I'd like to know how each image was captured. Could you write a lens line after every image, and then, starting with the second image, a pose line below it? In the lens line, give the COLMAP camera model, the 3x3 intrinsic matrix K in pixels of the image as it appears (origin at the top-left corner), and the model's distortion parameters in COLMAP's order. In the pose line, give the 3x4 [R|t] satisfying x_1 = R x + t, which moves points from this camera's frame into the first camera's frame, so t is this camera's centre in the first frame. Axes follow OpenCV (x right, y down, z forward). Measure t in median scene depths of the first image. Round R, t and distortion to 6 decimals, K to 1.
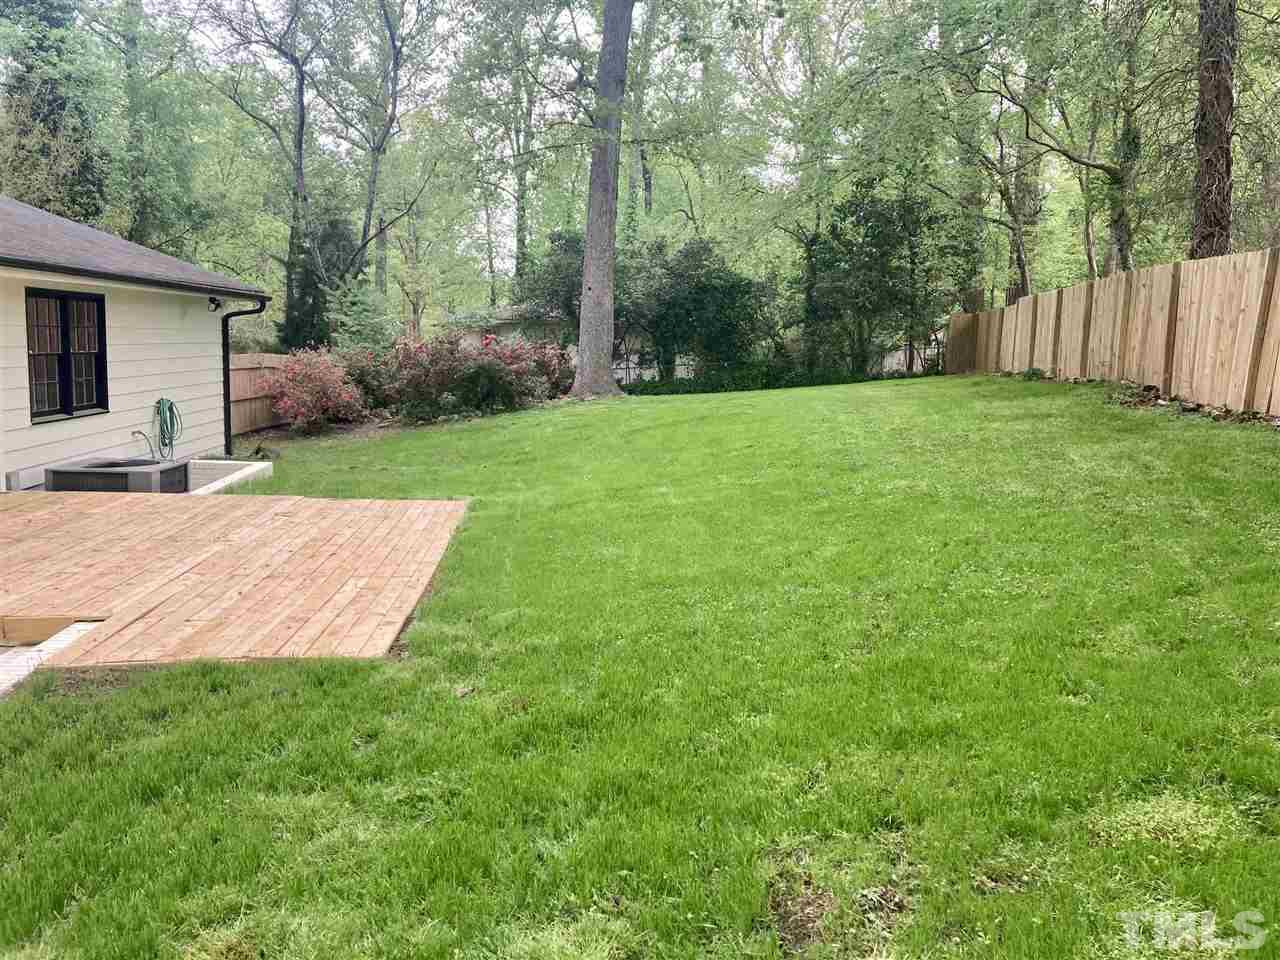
lens RADIAL K [[1056.9, 0, 634.9], [0, 1056.9, 475.6], [0, 0, 1]] dist [0.028529, -0.004885]
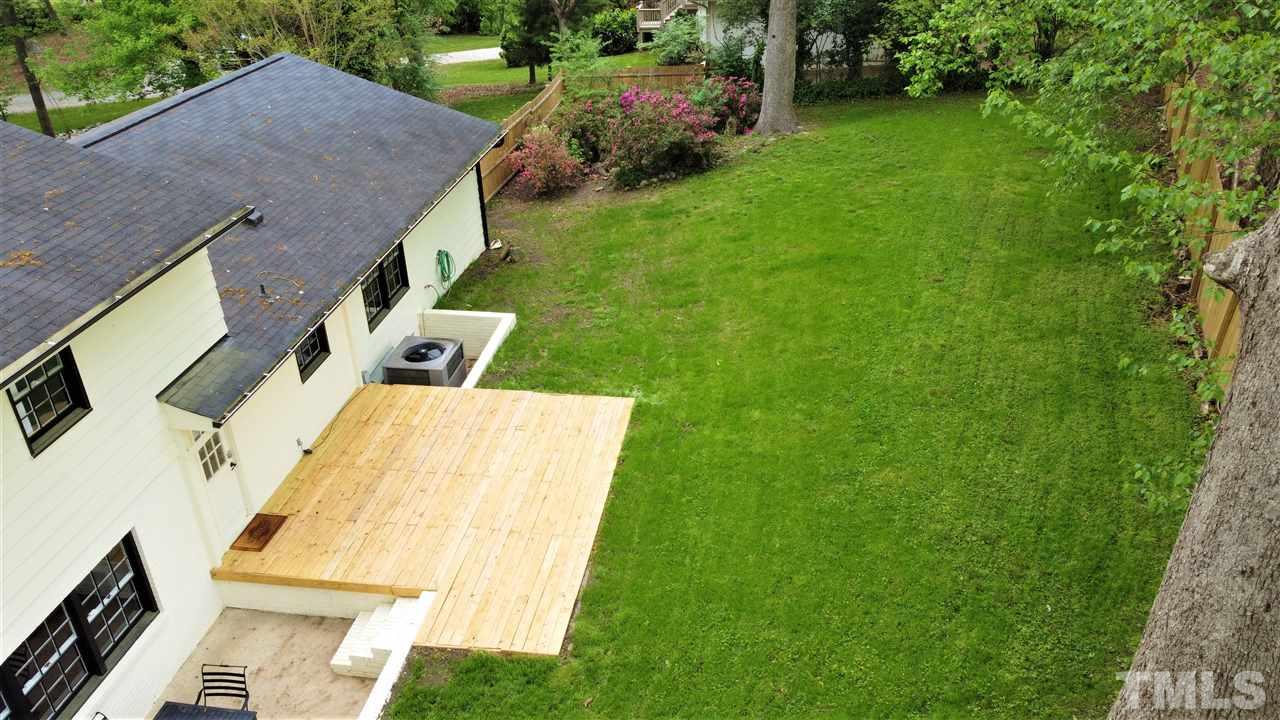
lens RADIAL K [[993.3, 0, 640.0], [0, 993.3, 360.0], [0, 0, 1]] dist [0.007026, 0.004451]
pose [[0.974407, 0.062301, -0.215987, 0.165598], [0.019633, 0.933570, 0.357856, -0.568823], [0.223934, -0.352938, 0.908454, -0.301775]]
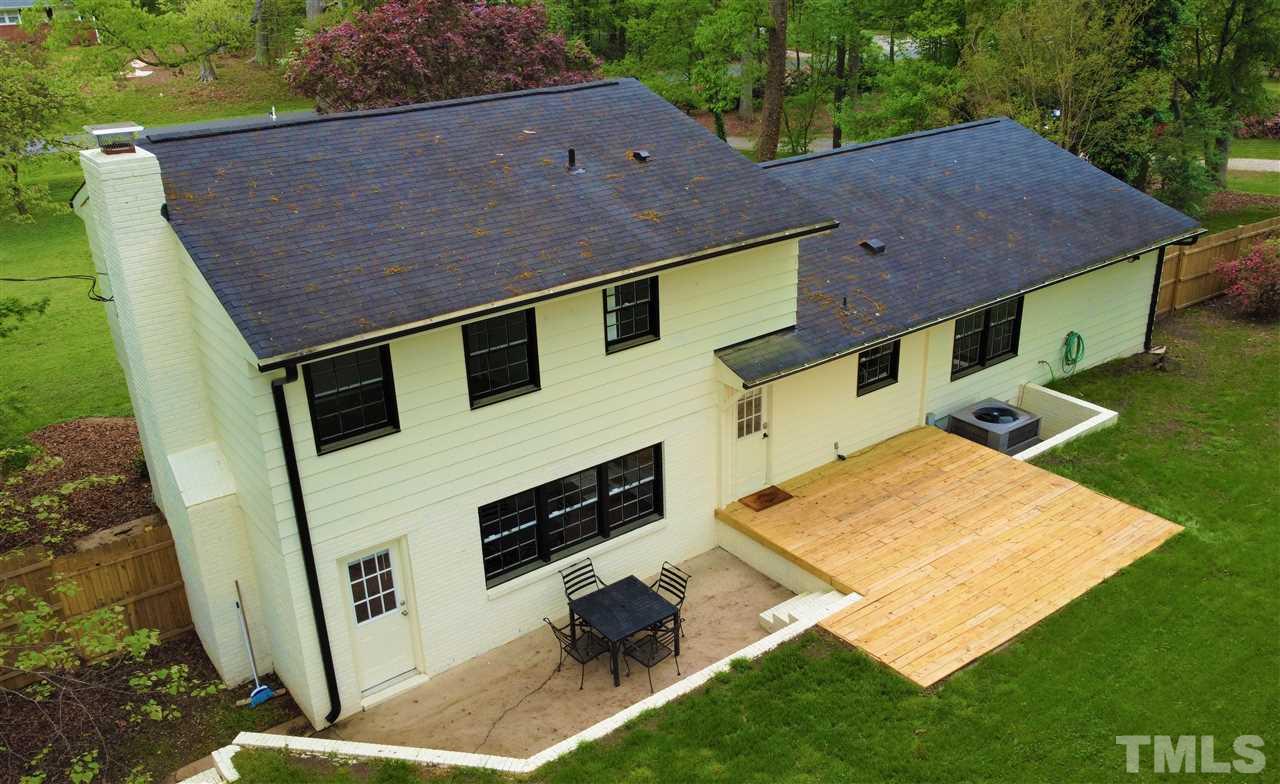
lens RADIAL K [[1096.3, 0, 640.0], [0, 1096.3, 392.0], [0, 0, 1]] dist [-0.000417, -0.011846]
pose [[0.544202, 0.293181, -0.786059, 0.538895], [-0.067442, 0.949207, 0.307339, -0.549839], [0.836239, -0.114241, 0.536333, -0.332755]]
